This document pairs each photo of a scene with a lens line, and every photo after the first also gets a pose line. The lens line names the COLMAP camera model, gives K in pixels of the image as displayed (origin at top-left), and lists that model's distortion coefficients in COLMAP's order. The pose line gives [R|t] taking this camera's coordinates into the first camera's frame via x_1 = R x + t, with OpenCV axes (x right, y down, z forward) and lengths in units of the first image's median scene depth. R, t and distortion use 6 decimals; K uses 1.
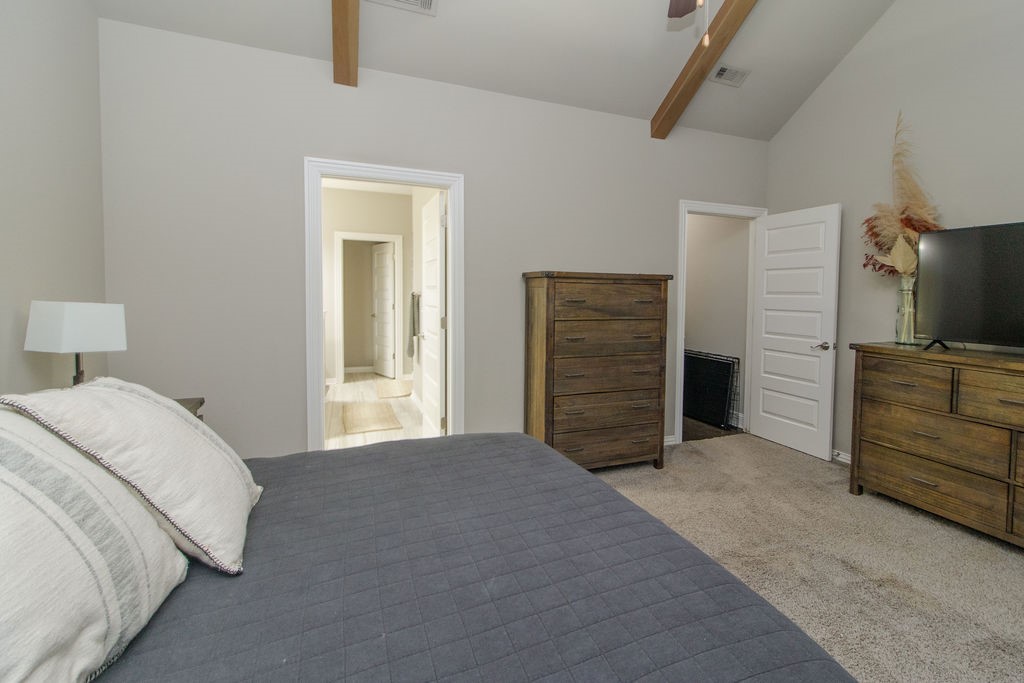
lens RADIAL K [[483.2, 0, 557.5], [0, 483.2, 314.0], [0, 0, 1]] dist [0.004088, 0.000580]
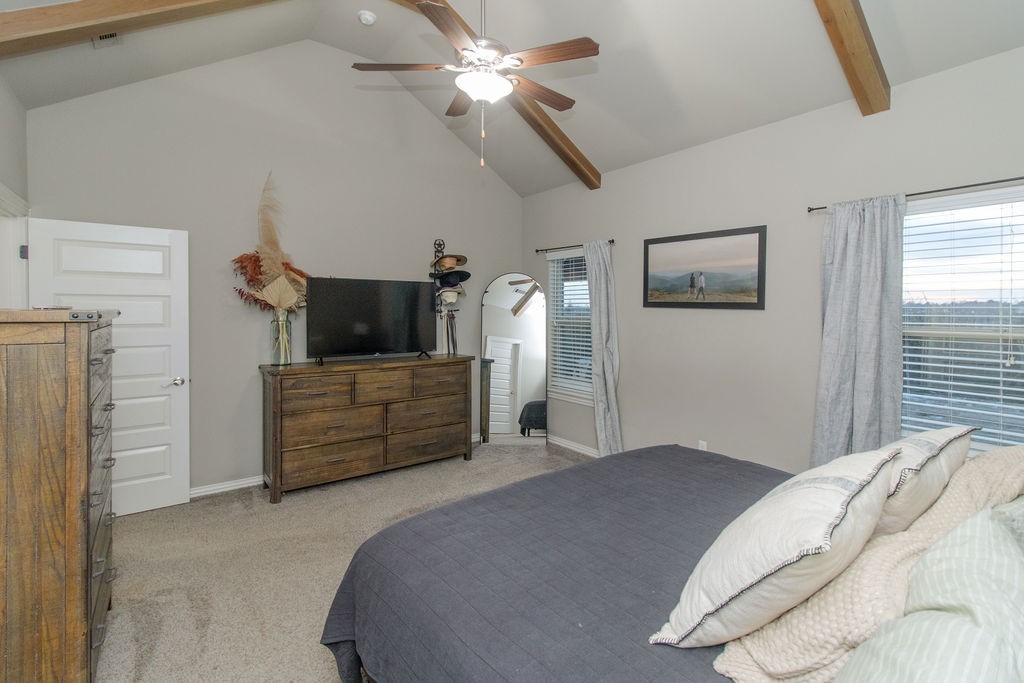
lens RADIAL K [[483.2, 0, 557.5], [0, 483.2, 314.0], [0, 0, 1]] dist [0.004088, 0.000580]
pose [[-0.264454, -0.024175, 0.964095, -0.605309], [0.037578, 0.998668, 0.035350, -0.079112], [-0.963666, 0.045577, -0.263194, 0.612352]]
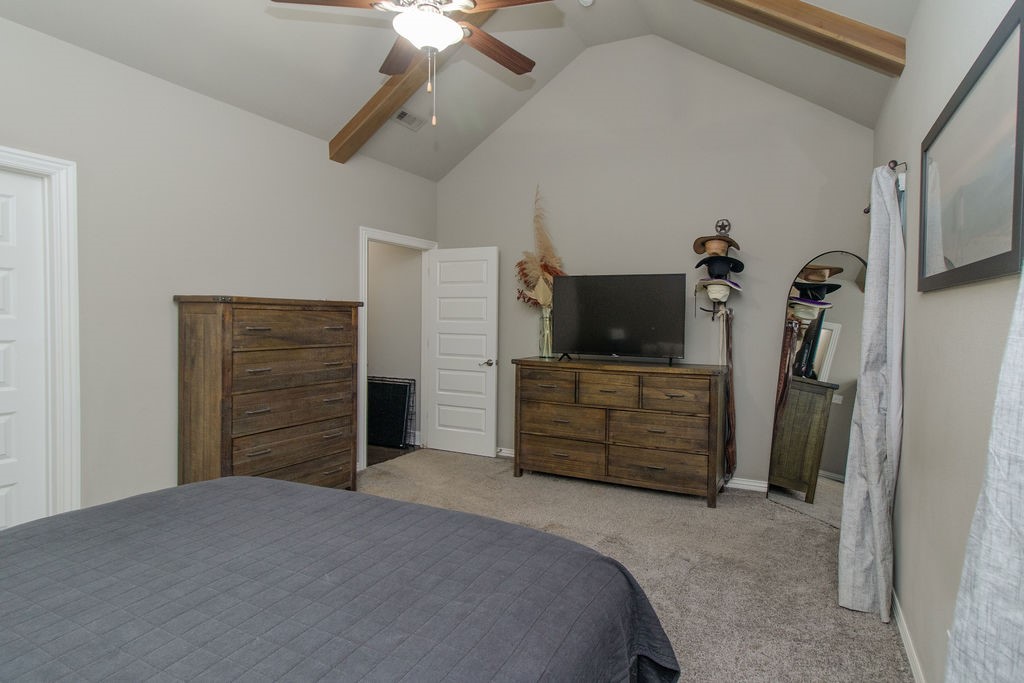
lens RADIAL K [[510.1, 0, 577.3], [0, 510.1, 328.4], [0, 0, 1]] dist [-0.001799, -0.000167]
pose [[0.739091, -0.014556, 0.673448, -0.163312], [0.025308, 0.999661, -0.006168, -0.007587], [-0.673130, 0.021602, 0.739209, -0.106042]]
